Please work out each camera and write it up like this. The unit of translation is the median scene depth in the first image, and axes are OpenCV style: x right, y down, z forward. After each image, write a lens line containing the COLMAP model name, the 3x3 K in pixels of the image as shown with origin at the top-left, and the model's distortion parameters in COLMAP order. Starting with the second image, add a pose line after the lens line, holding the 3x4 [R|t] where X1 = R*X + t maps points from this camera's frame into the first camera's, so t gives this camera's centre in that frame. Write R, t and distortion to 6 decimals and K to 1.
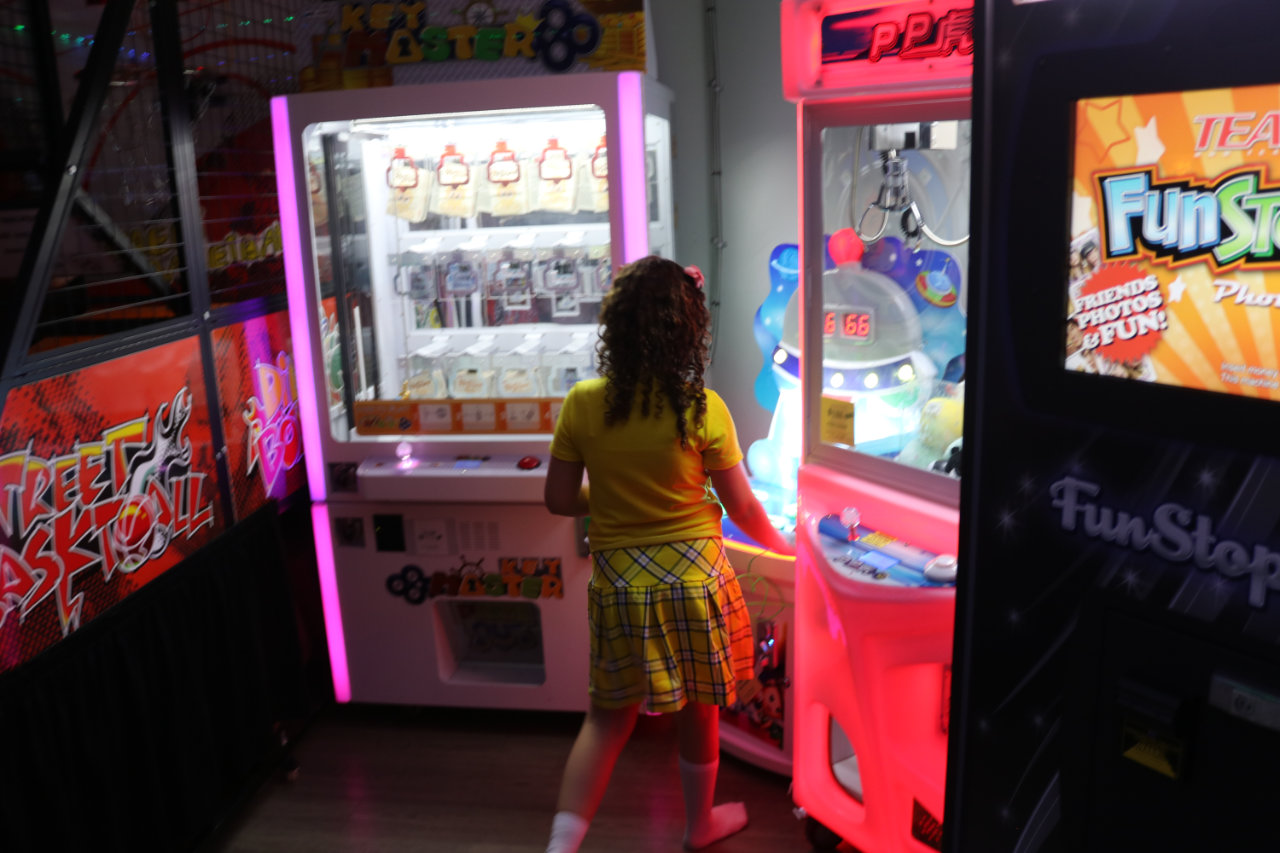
lens RADIAL K [[1105.0, 0, 640.3], [0, 1105.0, 431.0], [0, 0, 1]] dist [-0.181334, 0.182629]
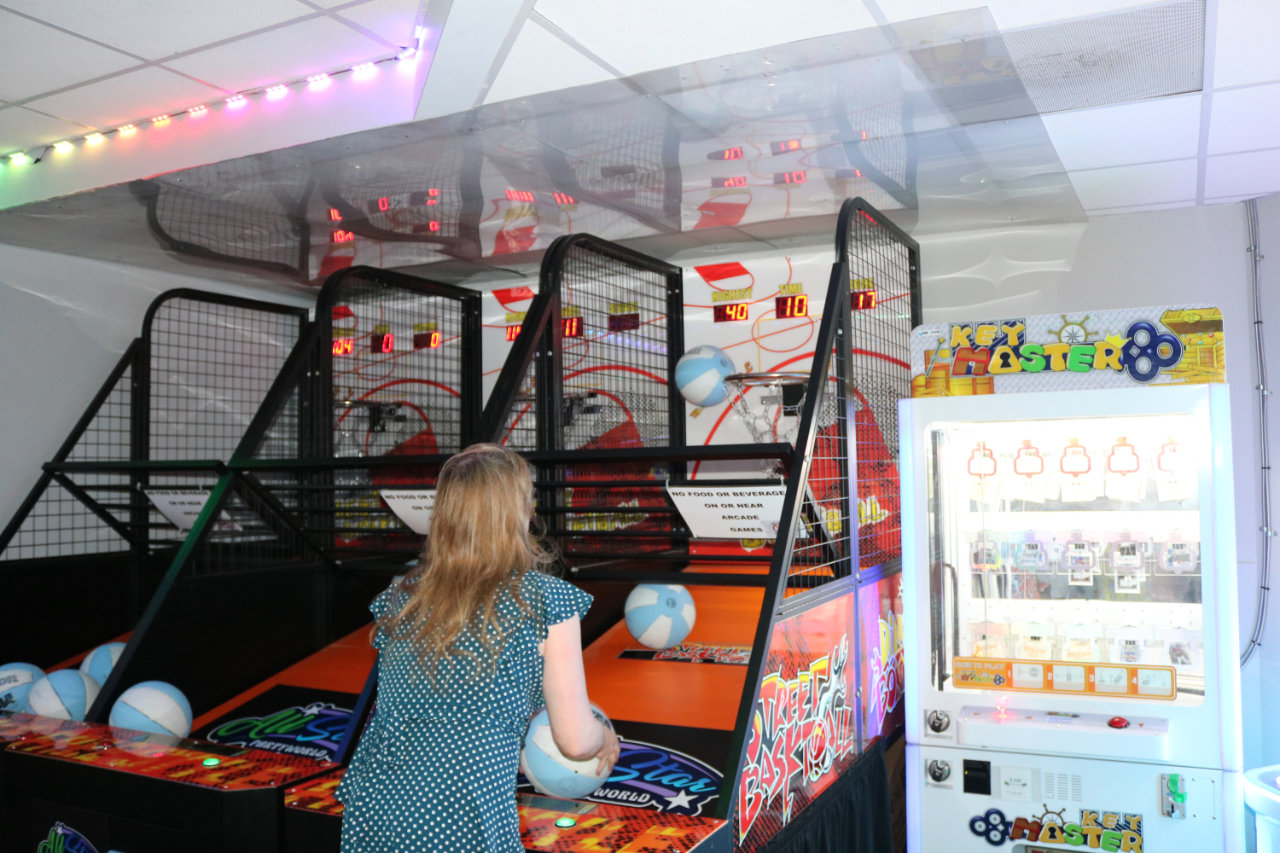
lens RADIAL K [[1108.7, 0, 638.7], [0, 1108.7, 425.7], [0, 0, 1]] dist [-0.153846, 0.153745]
pose [[0.938883, 0.005240, -0.344196, -0.184145], [-0.090579, 0.968409, -0.232334, 0.034984], [0.332105, 0.249312, 0.909698, -0.229450]]
